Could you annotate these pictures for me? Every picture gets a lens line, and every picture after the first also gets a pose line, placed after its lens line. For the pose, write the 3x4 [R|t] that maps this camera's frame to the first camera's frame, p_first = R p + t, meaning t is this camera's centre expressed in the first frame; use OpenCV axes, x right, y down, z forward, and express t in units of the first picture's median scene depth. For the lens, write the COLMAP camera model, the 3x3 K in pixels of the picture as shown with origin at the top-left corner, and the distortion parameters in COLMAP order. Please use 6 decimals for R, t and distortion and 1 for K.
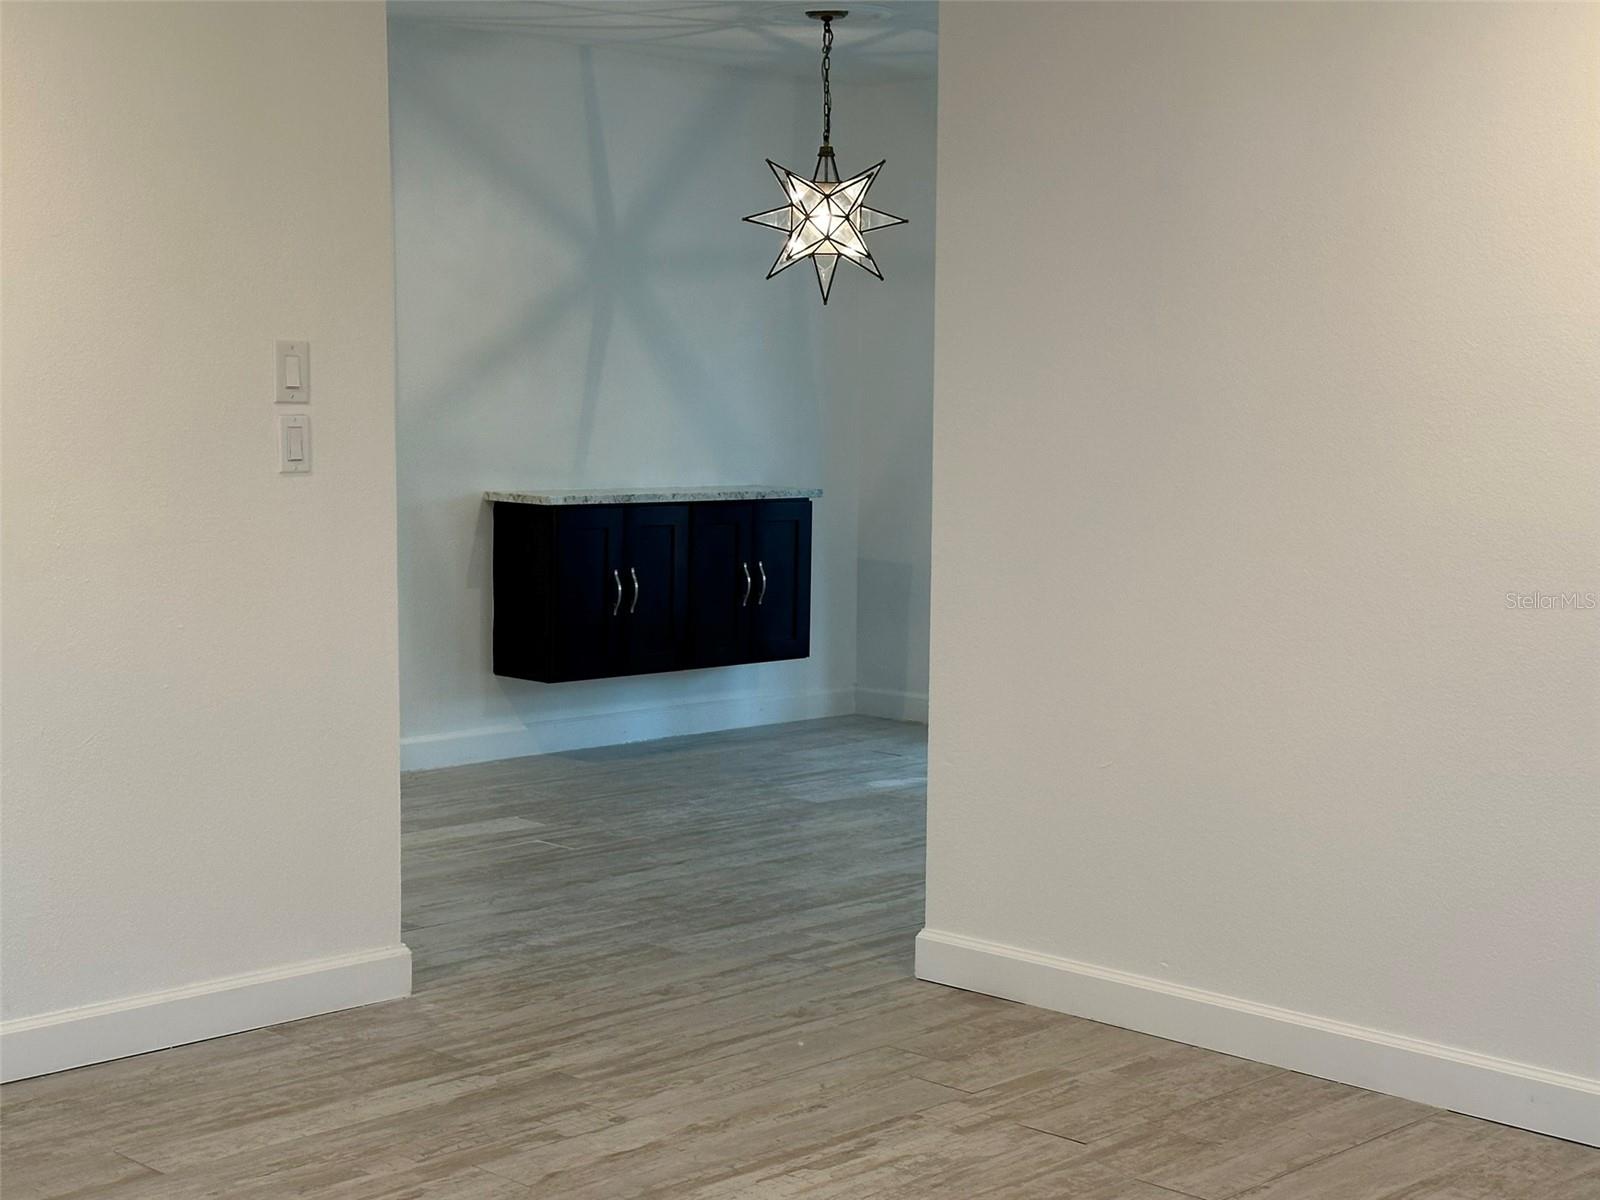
lens RADIAL K [[2366.5, 0, 800.0], [0, 2366.5, 600.0], [0, 0, 1]] dist [0.121784, -0.092283]
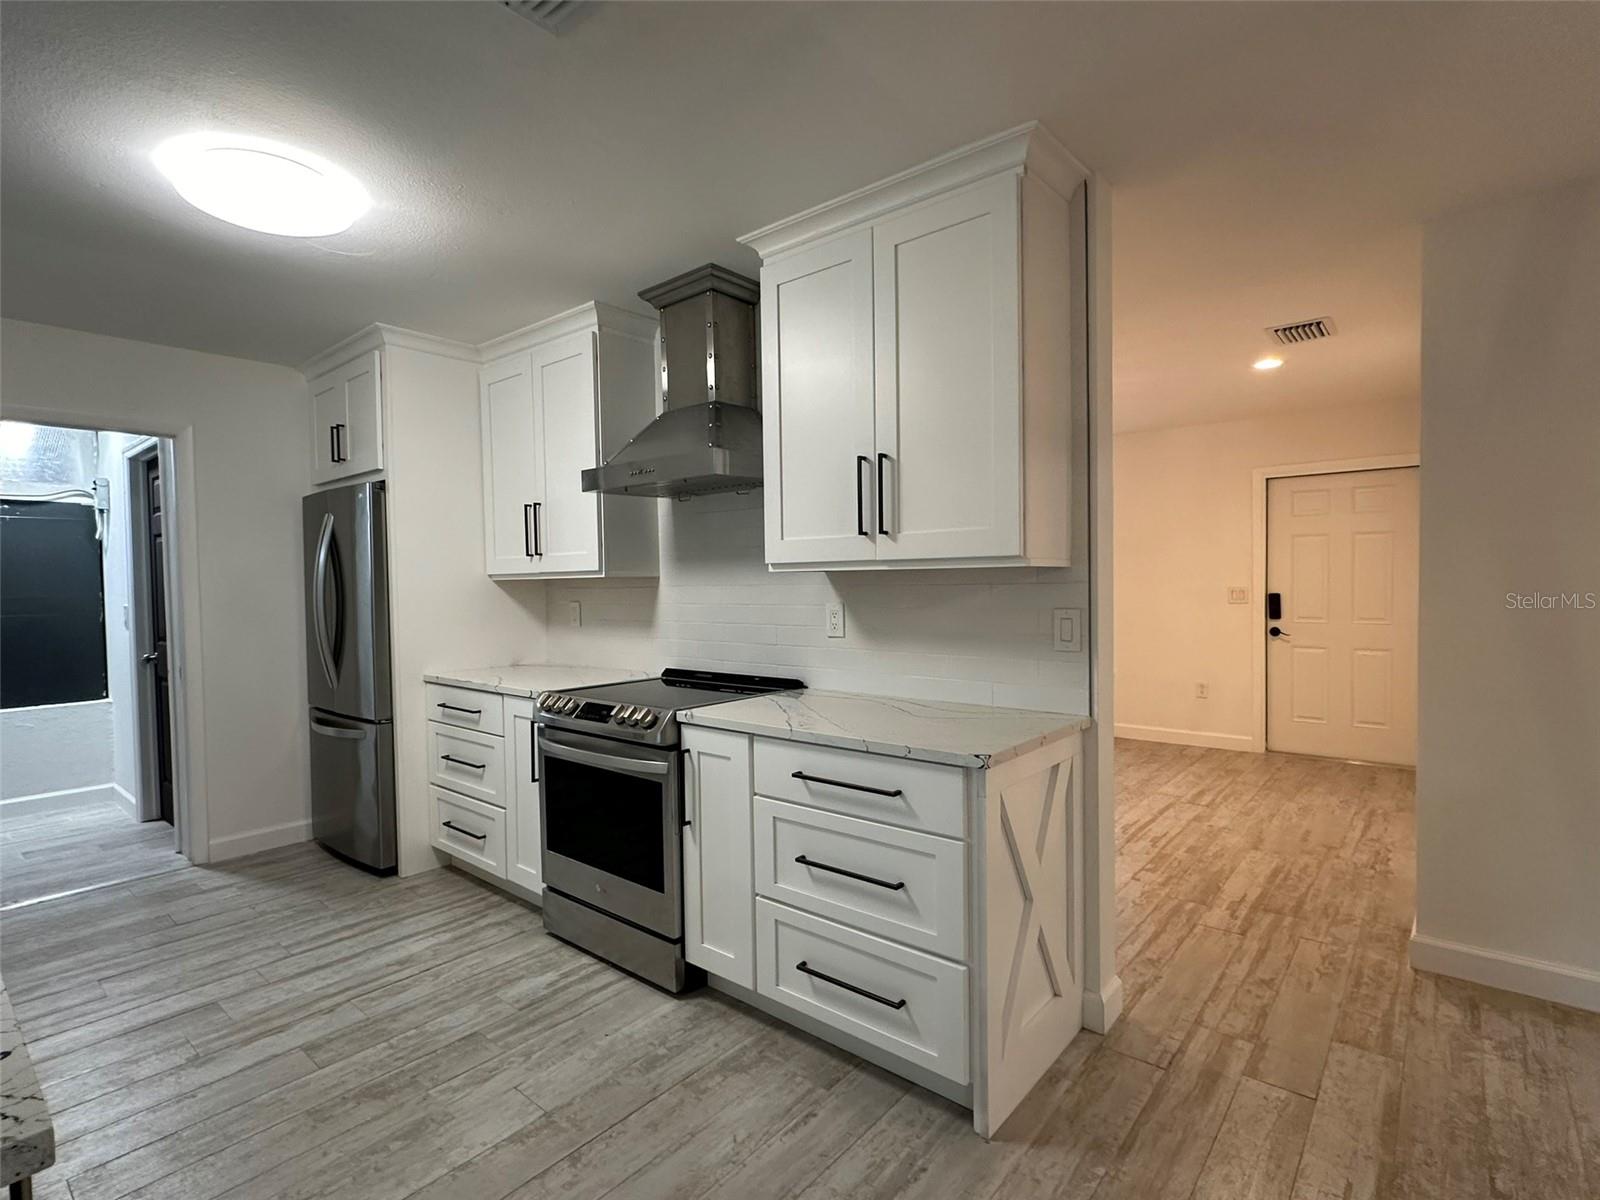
lens RADIAL K [[785.2, 0, 802.5], [0, 785.2, 603.4], [0, 0, 1]] dist [-0.006677, 0.001148]
pose [[-0.995811, 0.010543, -0.090821, 0.197038], [-0.000619, 0.992529, 0.122008, -0.094900], [0.091429, 0.121553, -0.988365, 1.015830]]
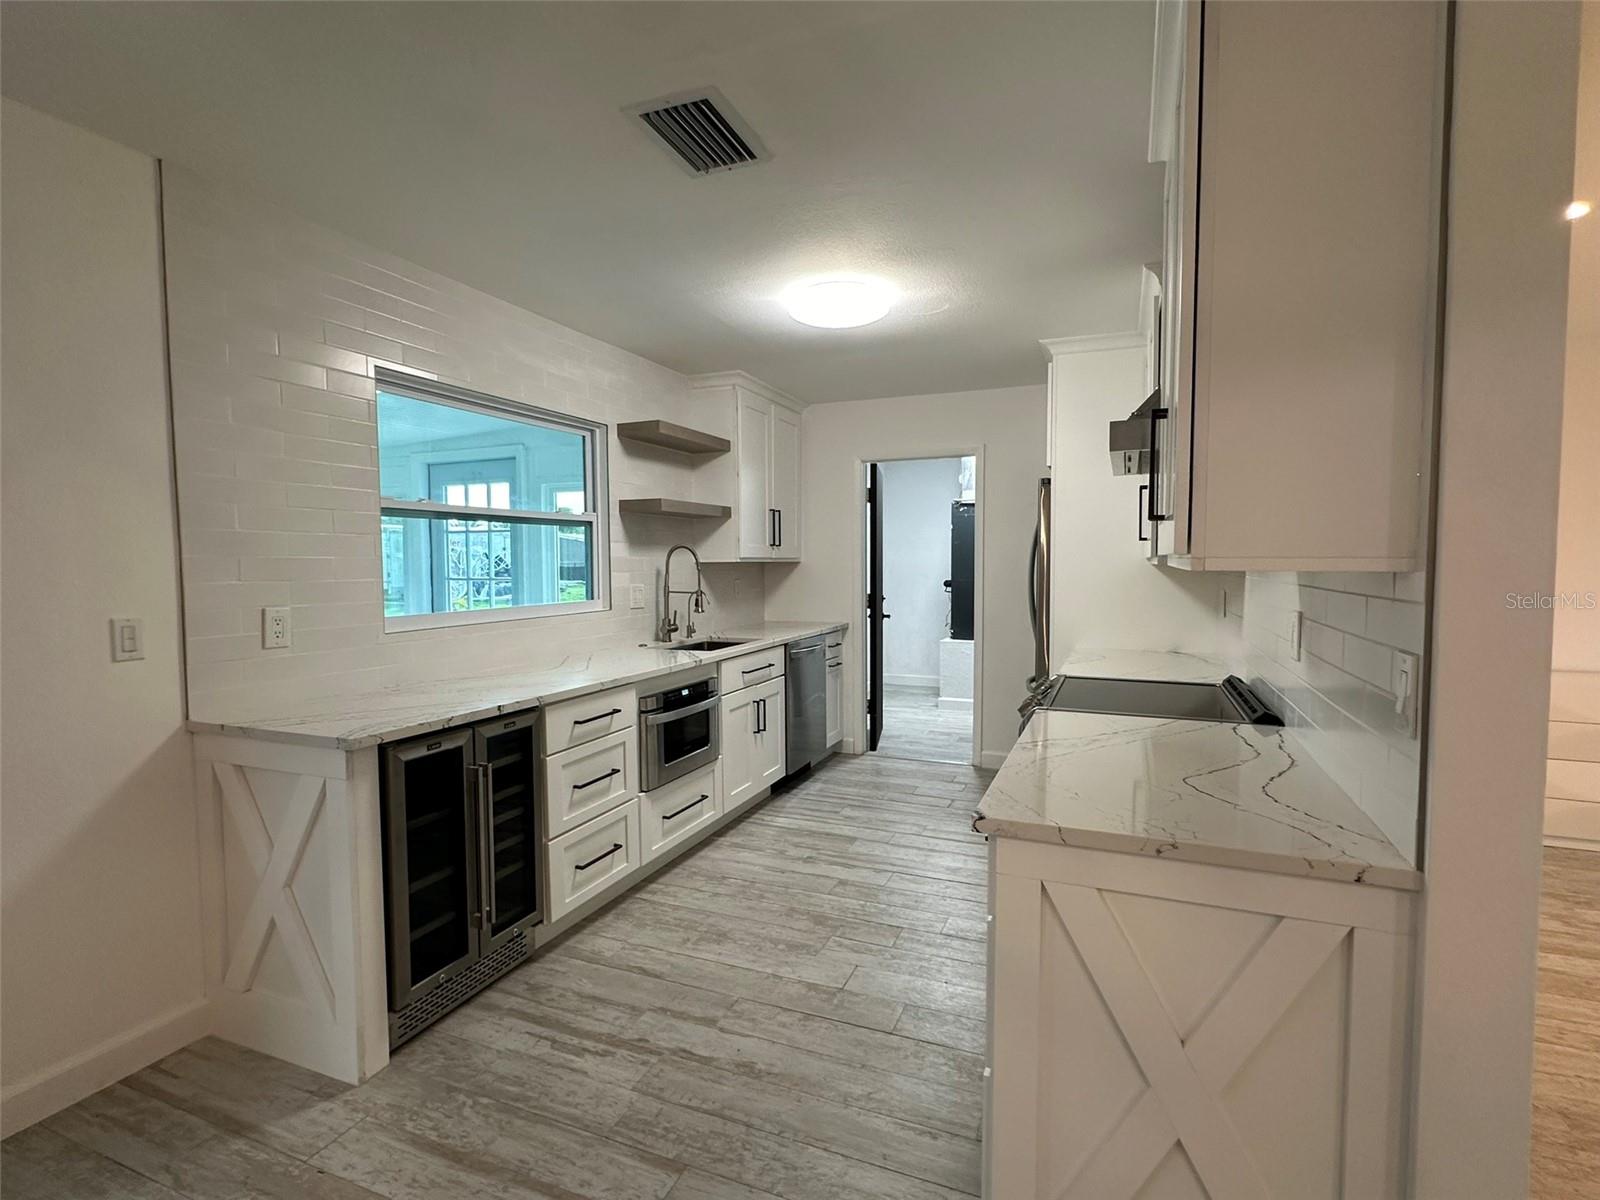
lens RADIAL K [[784.7, 0, 800.0], [0, 784.7, 600.0], [0, 0, 1]] dist [-0.013643, 0.006606]
pose [[-0.386173, -0.054766, 0.920799, -0.038591], [0.084852, 0.991894, 0.094581, -0.091349], [-0.918515, 0.114657, -0.378396, 0.889787]]
